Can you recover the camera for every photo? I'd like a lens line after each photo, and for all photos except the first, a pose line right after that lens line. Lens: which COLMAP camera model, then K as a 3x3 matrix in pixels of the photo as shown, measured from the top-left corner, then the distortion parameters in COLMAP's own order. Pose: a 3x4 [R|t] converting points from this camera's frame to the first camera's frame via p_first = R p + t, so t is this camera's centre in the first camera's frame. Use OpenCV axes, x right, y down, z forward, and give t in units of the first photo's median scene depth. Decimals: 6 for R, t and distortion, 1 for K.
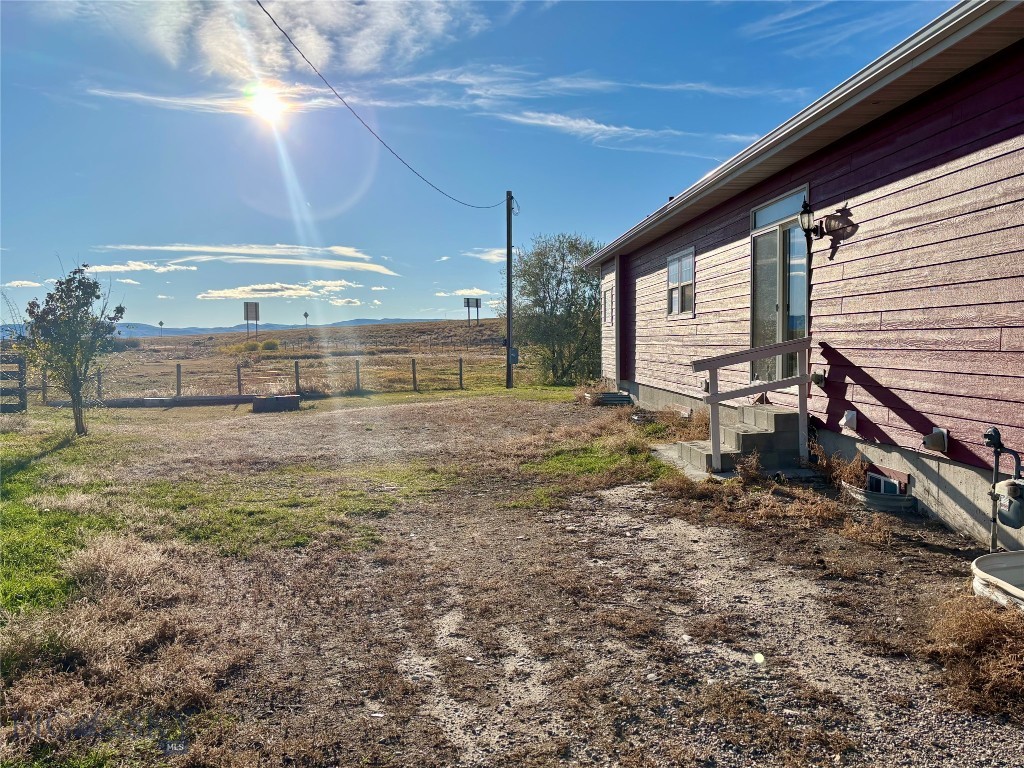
lens RADIAL K [[810.0, 0, 512.0], [0, 810.0, 384.0], [0, 0, 1]] dist [0.012947, 0.003271]
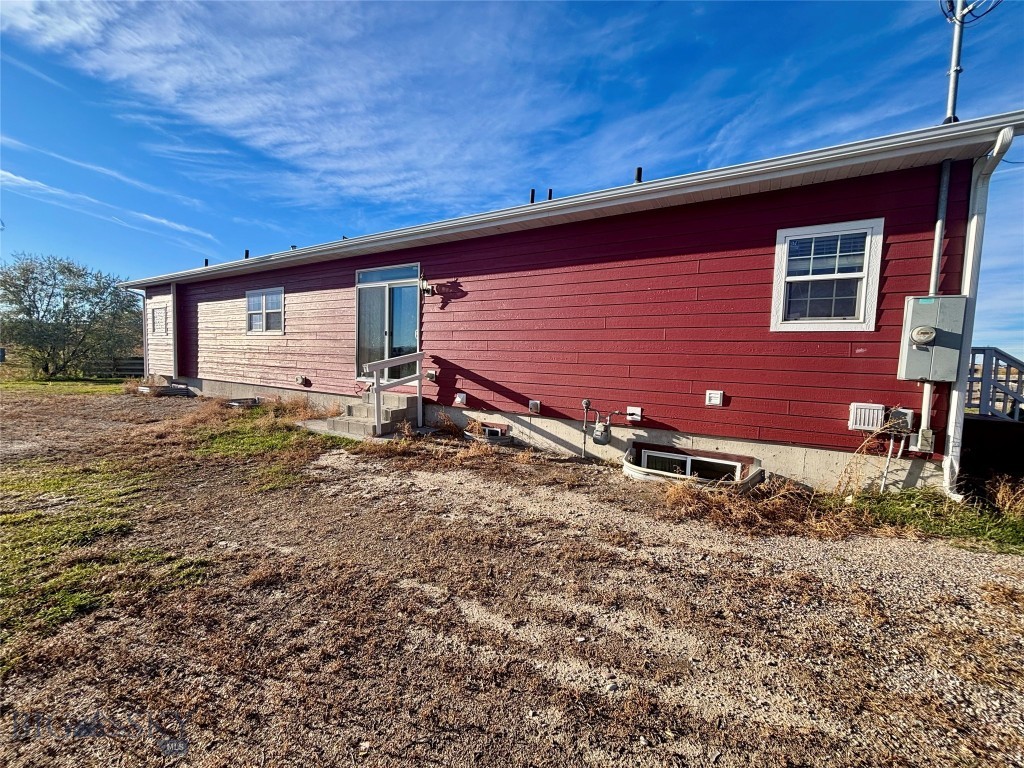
lens RADIAL K [[410.4, 0, 512.0], [0, 410.4, 384.0], [0, 0, 1]] dist [0.012959, -0.000077]
pose [[0.576104, -0.026591, 0.816944, -0.313627], [0.010234, 0.999627, 0.025321, -0.012581], [-0.817313, -0.006227, 0.576161, 0.428657]]
